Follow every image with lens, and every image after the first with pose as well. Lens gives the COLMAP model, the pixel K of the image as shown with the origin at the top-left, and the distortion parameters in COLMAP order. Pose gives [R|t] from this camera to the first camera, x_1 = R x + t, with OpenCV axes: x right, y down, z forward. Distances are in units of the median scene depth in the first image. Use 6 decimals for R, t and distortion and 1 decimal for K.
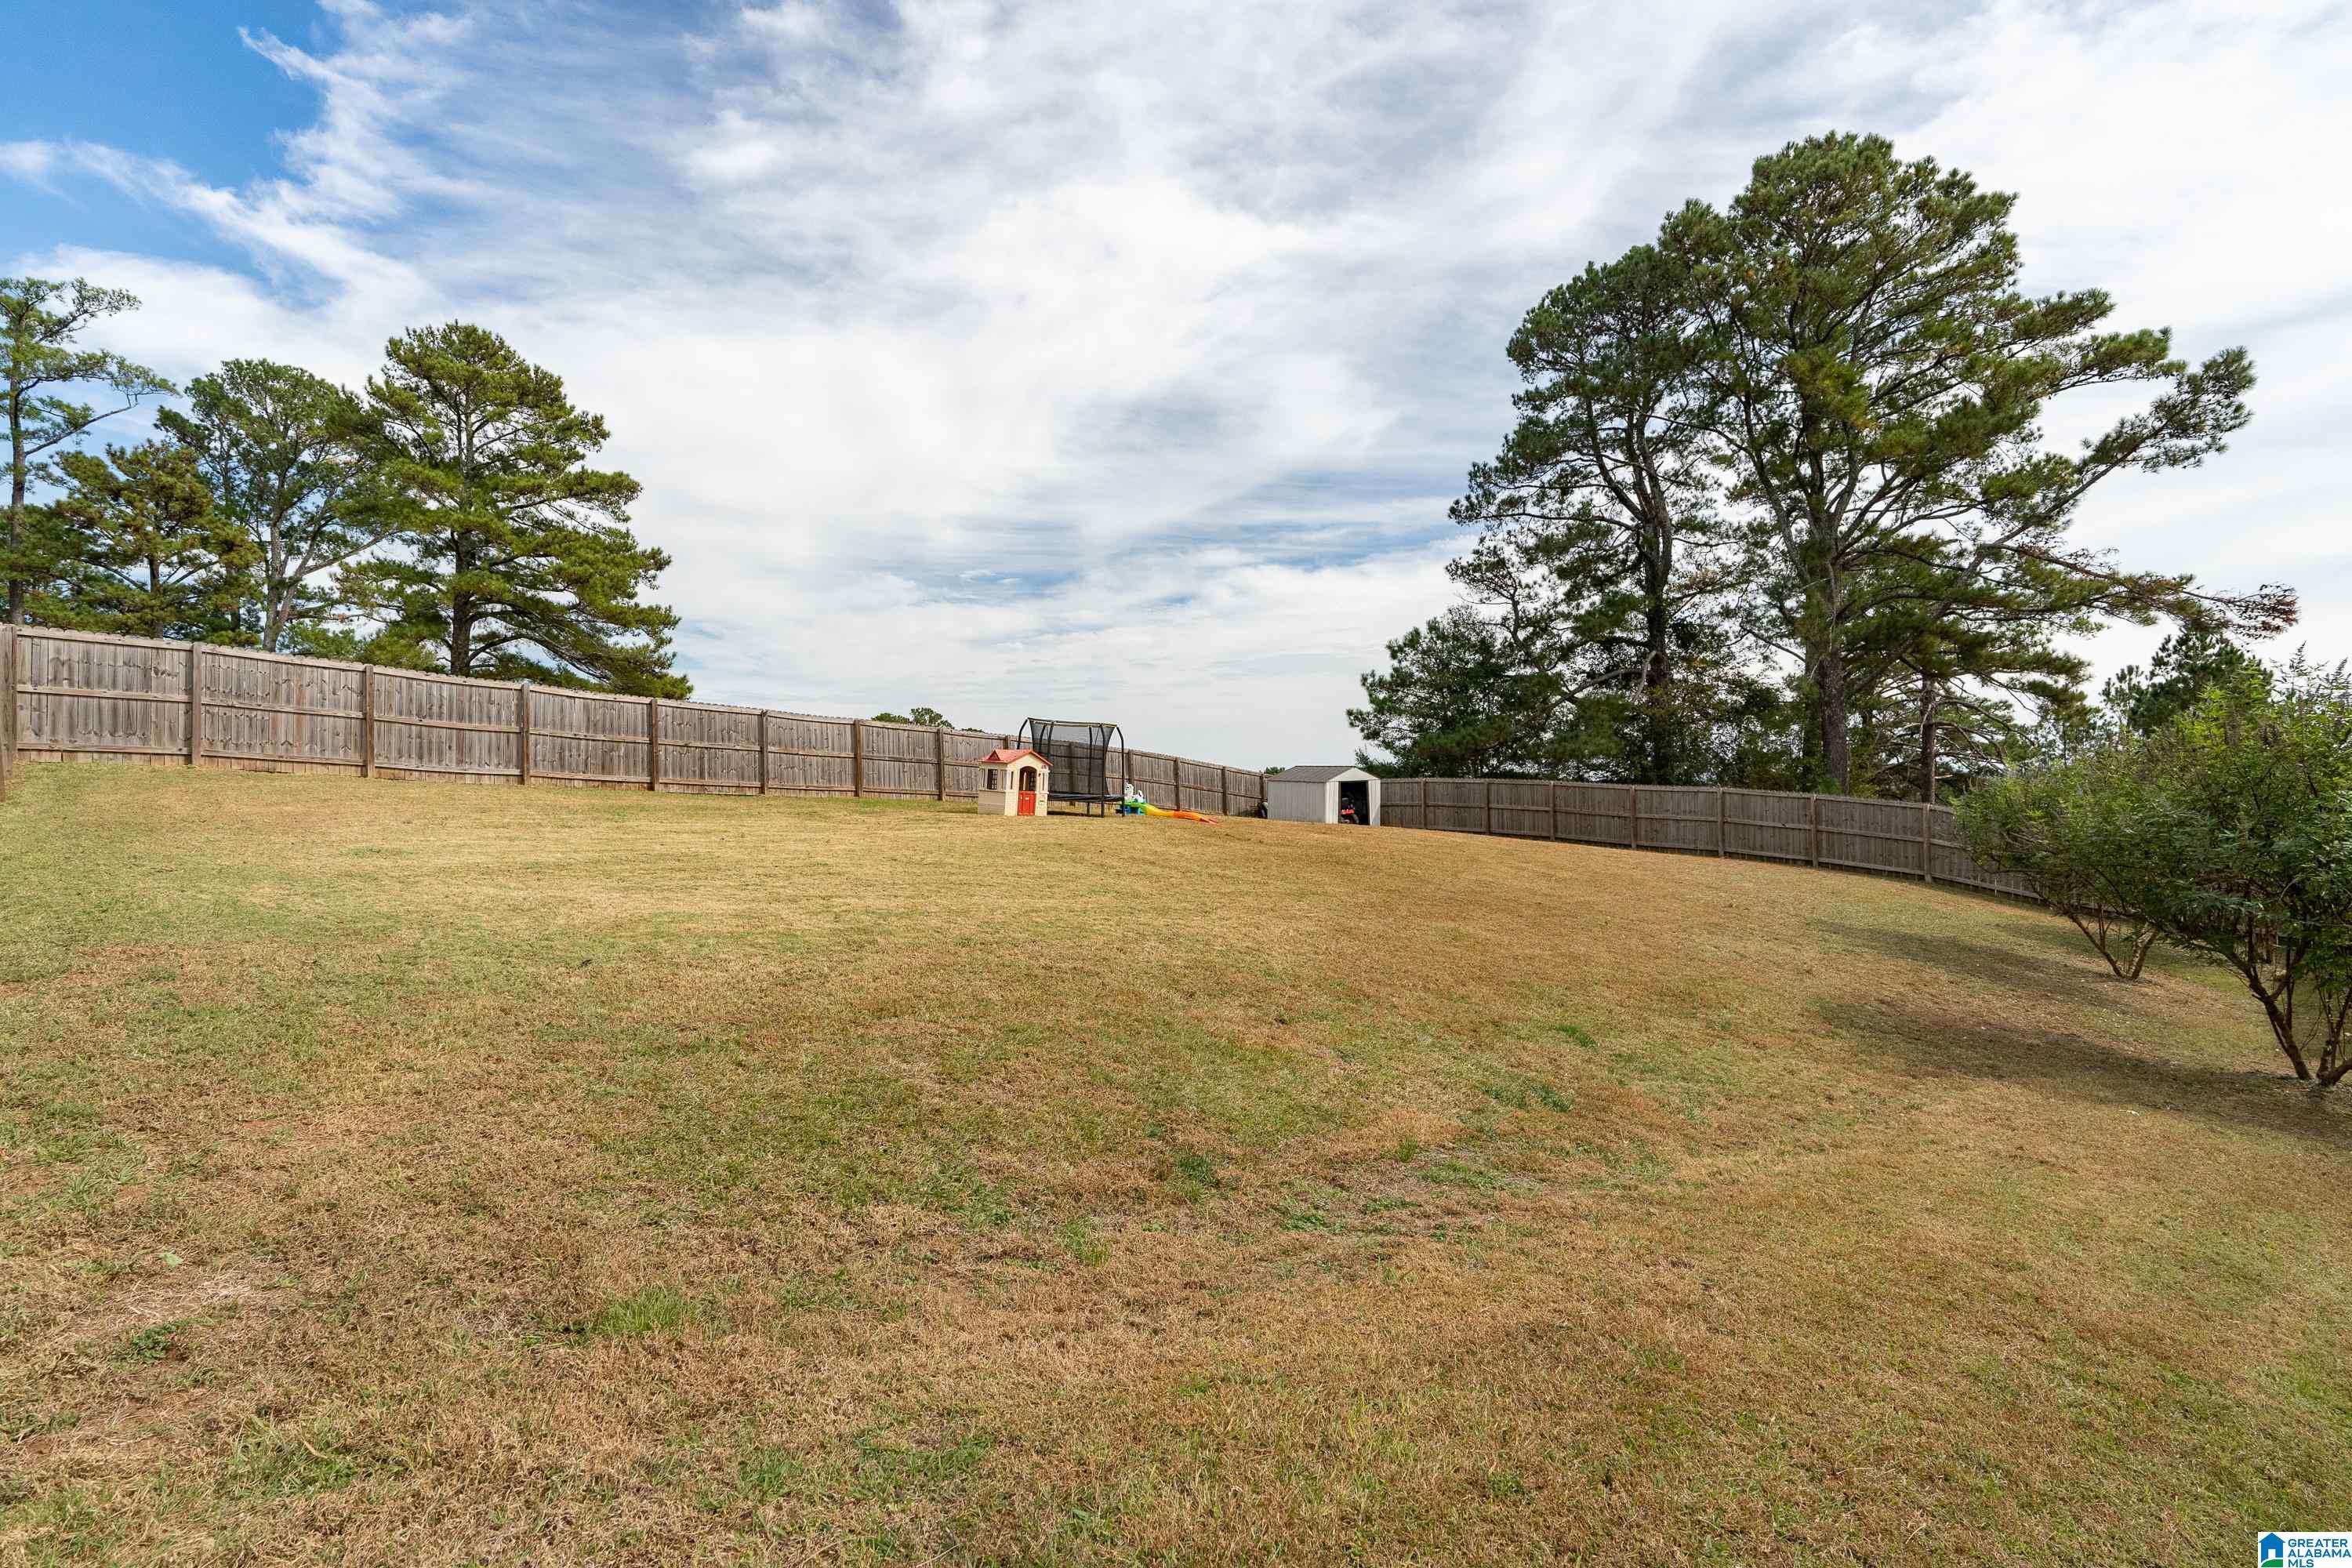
lens RADIAL K [[1070.7, 0, 1171.2], [0, 1070.7, 785.2], [0, 0, 1]] dist [-0.002274, 0.000227]
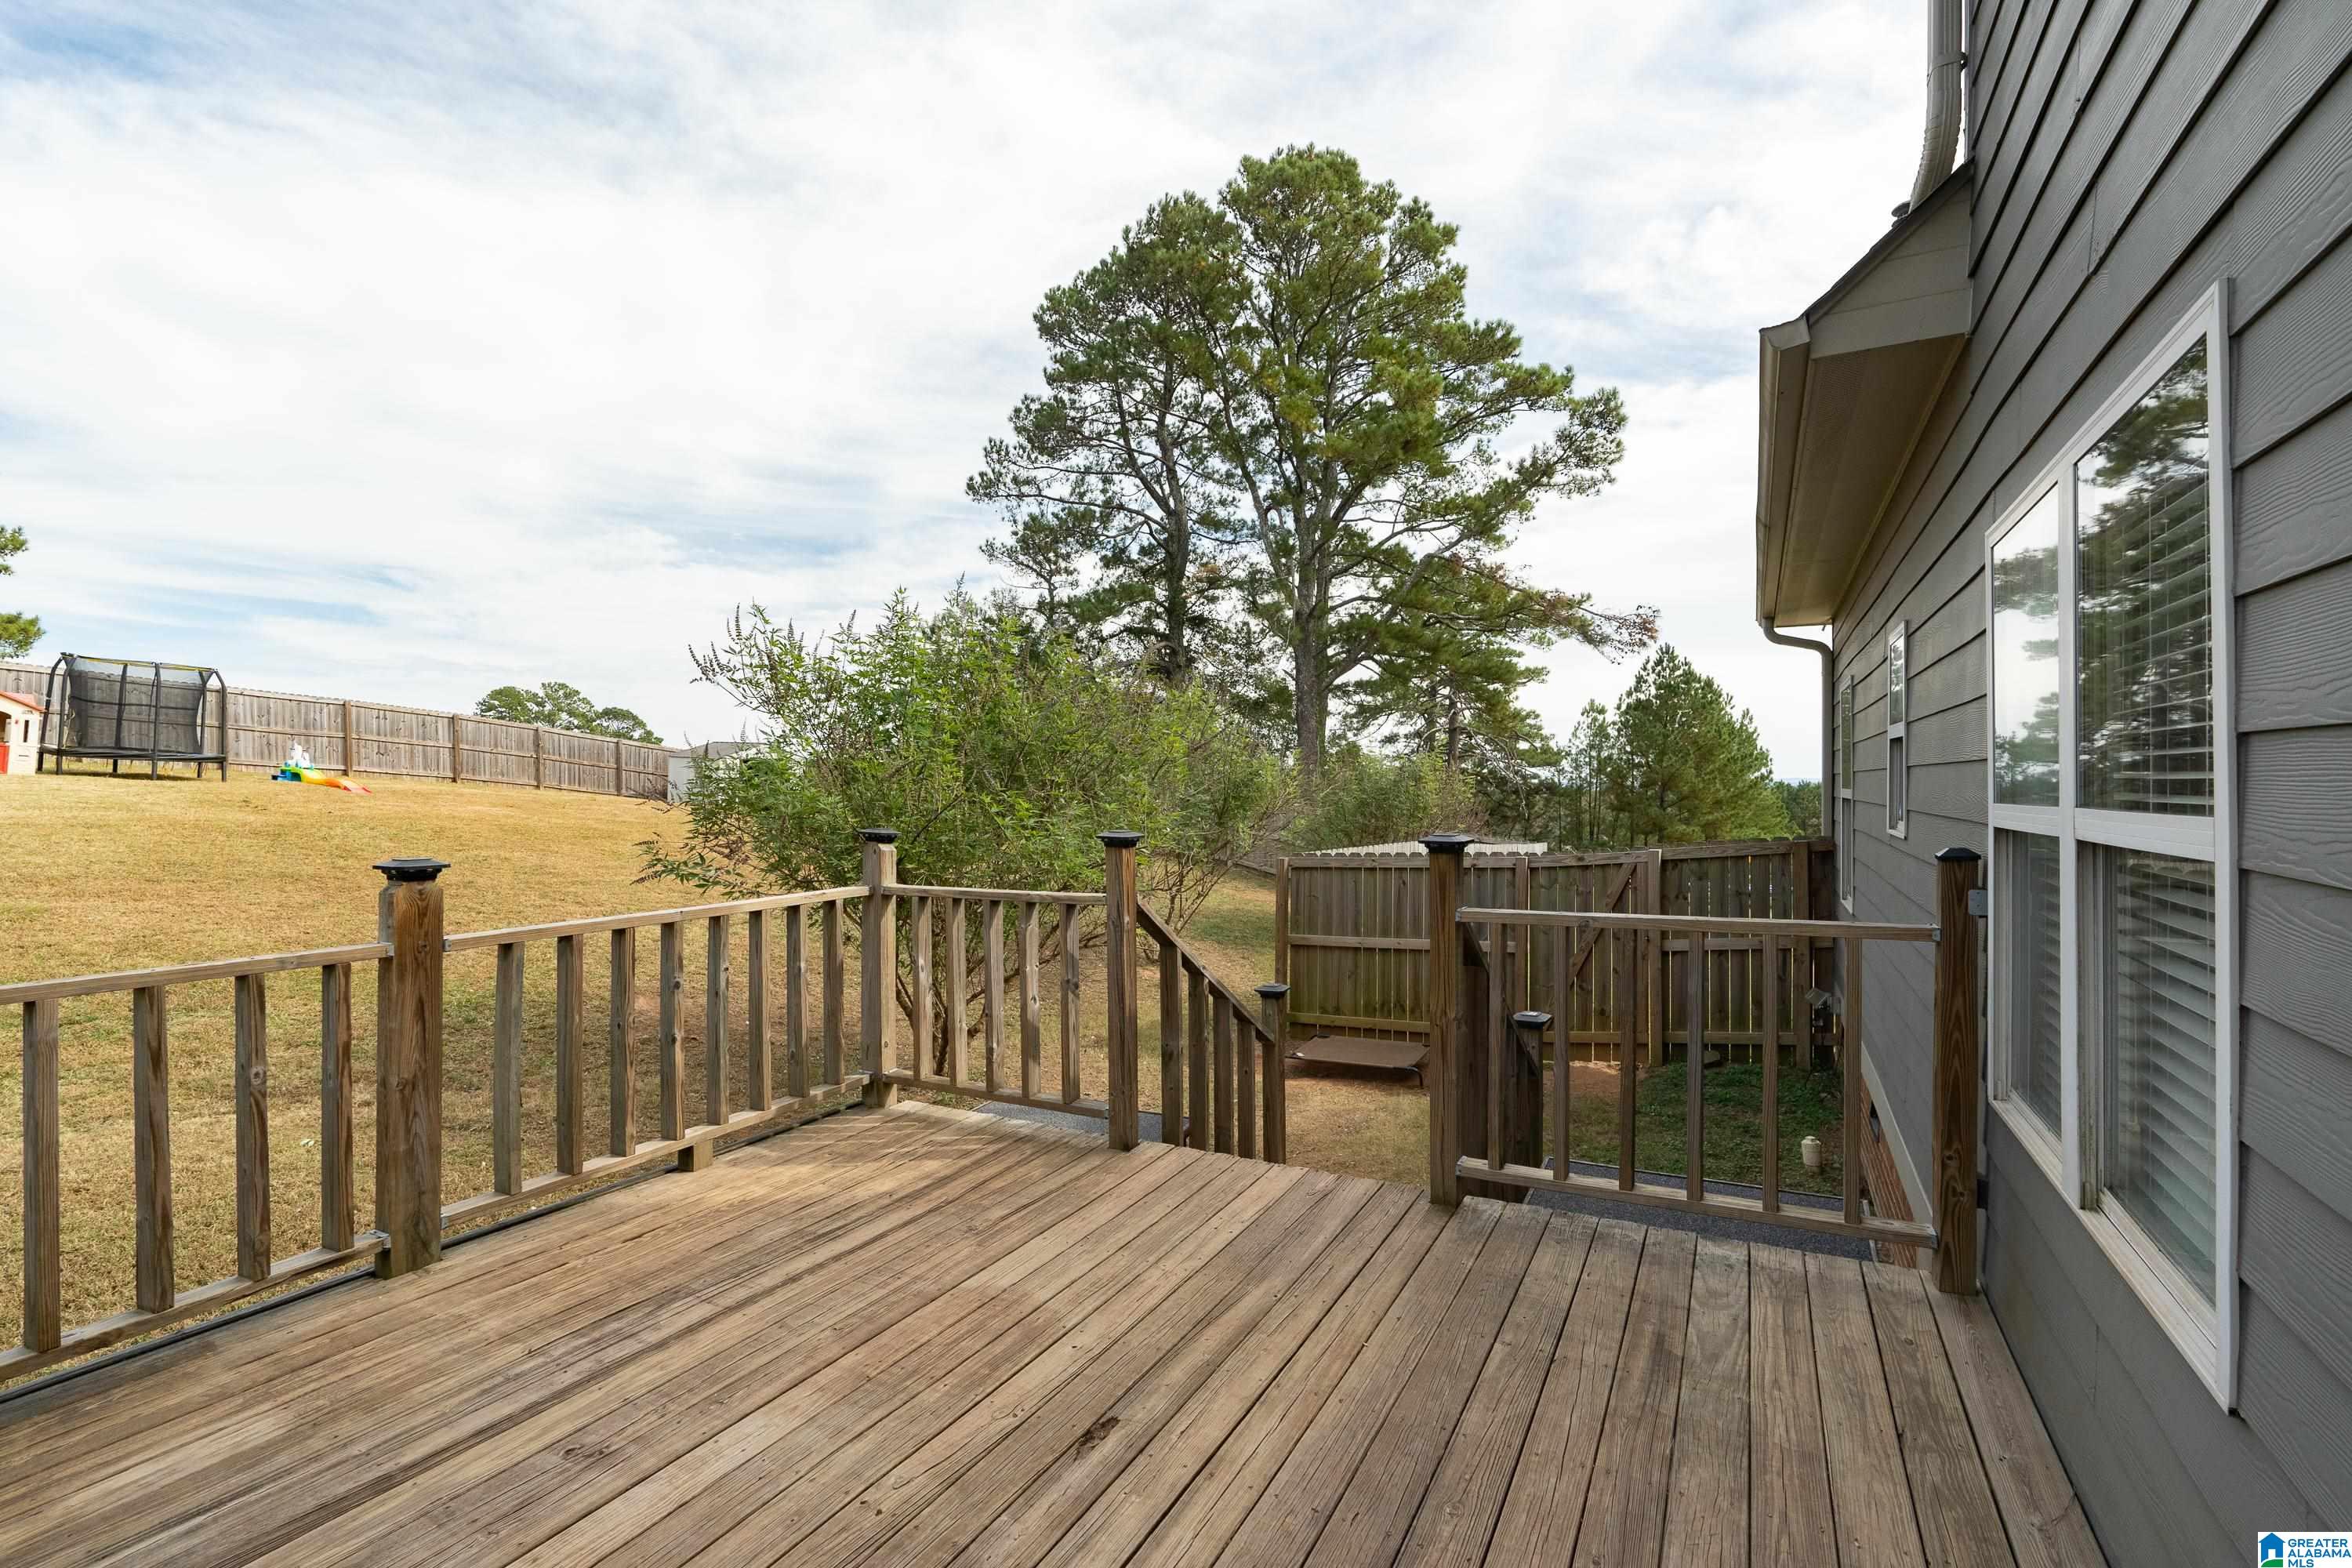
lens RADIAL K [[1070.7, 0, 1182.2], [0, 1070.7, 789.8], [0, 0, 1]] dist [-0.002274, 0.000227]
pose [[0.972772, 0.020541, 0.230850, 0.277554], [-0.022092, 0.999747, 0.004133, 0.009340], [-0.230707, -0.009120, 0.972981, 0.020454]]
